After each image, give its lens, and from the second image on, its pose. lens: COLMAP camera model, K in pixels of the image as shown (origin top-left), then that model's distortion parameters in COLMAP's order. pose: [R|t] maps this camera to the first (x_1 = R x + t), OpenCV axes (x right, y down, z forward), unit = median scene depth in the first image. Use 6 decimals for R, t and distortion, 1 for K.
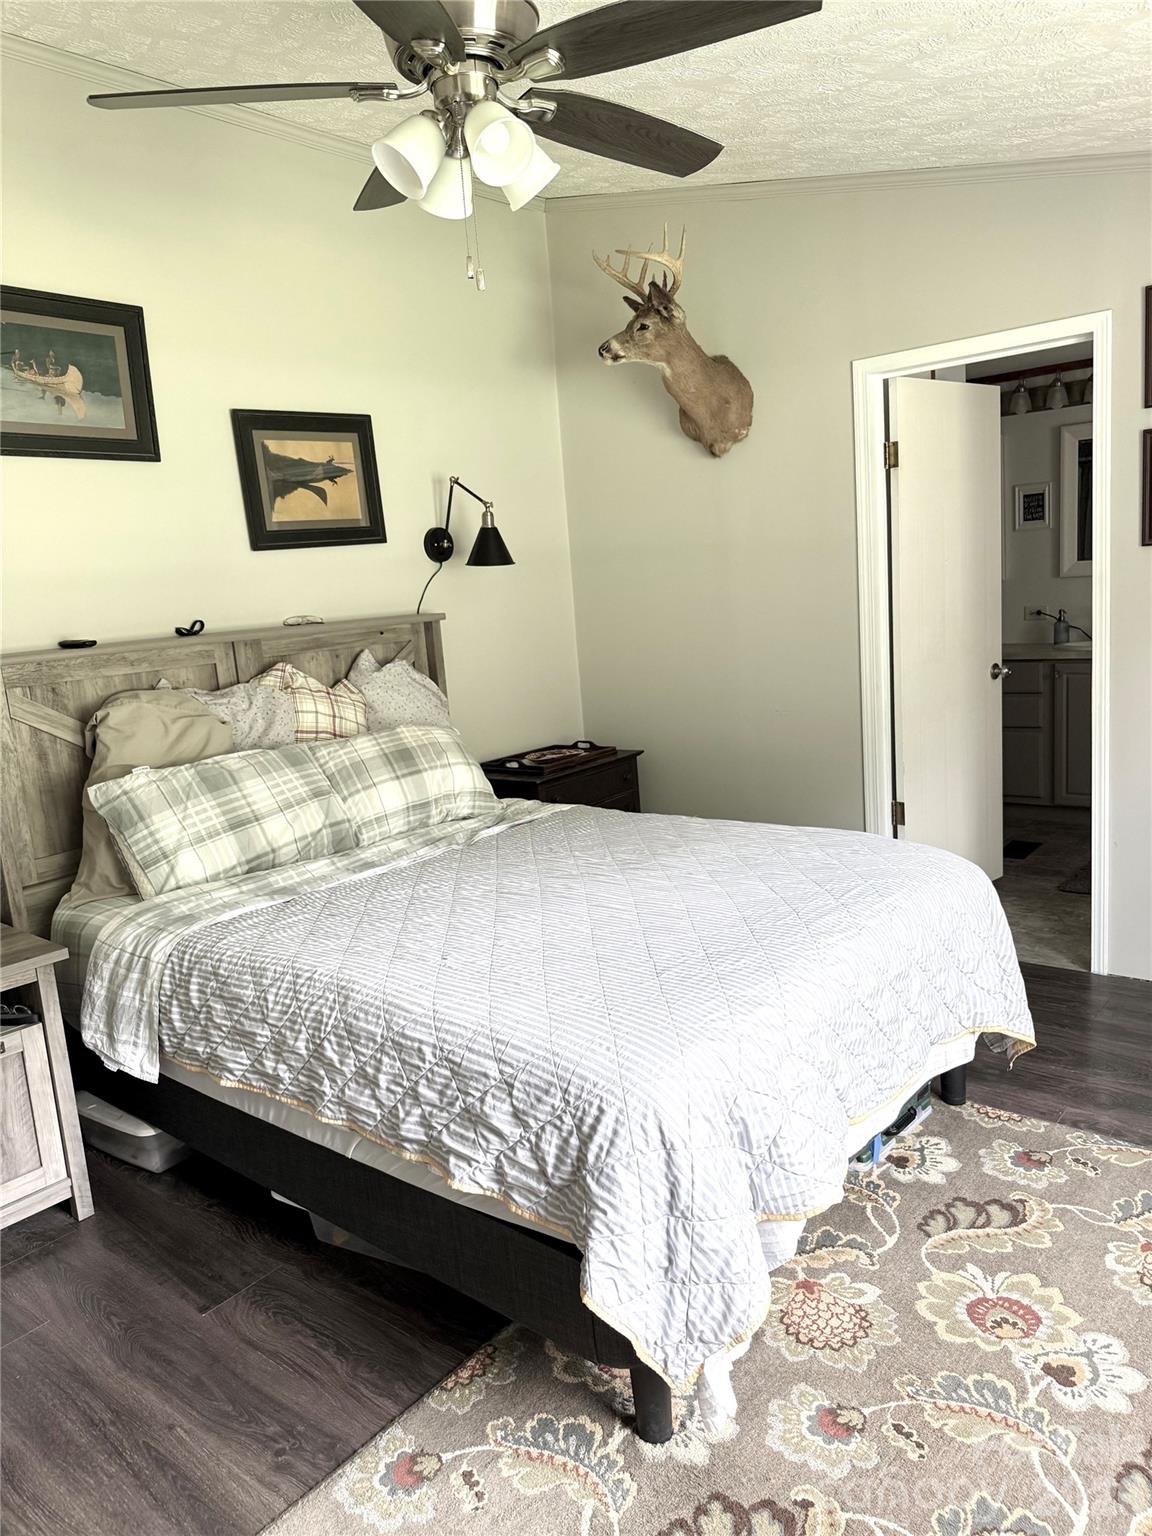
lens RADIAL K [[1069.3, 0, 574.2], [0, 1069.3, 759.5], [0, 0, 1]] dist [-0.009392, -0.008615]
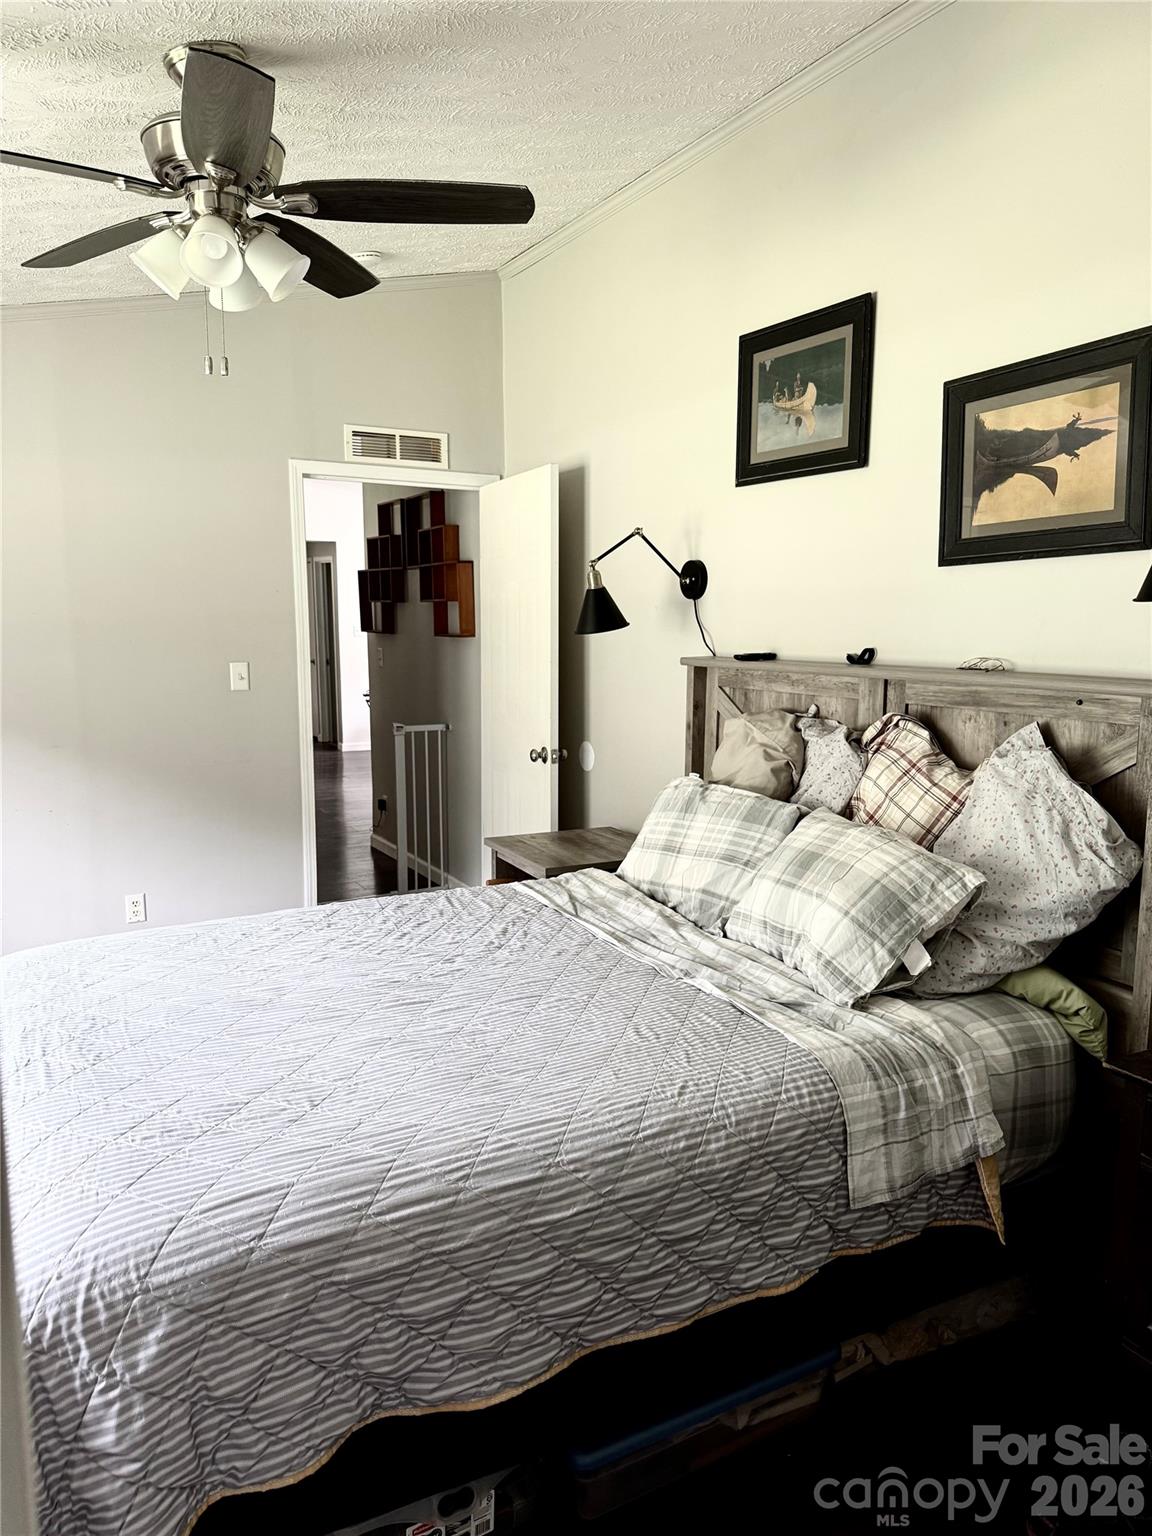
lens RADIAL K [[1069.3, 0, 578.0], [0, 1069.3, 770.4], [0, 0, 1]] dist [-0.009392, -0.008615]
pose [[-0.330502, 0.196919, -0.923034, 0.727090], [-0.144793, 0.955835, 0.255761, -0.298748], [0.932633, 0.218178, -0.287393, 1.411612]]
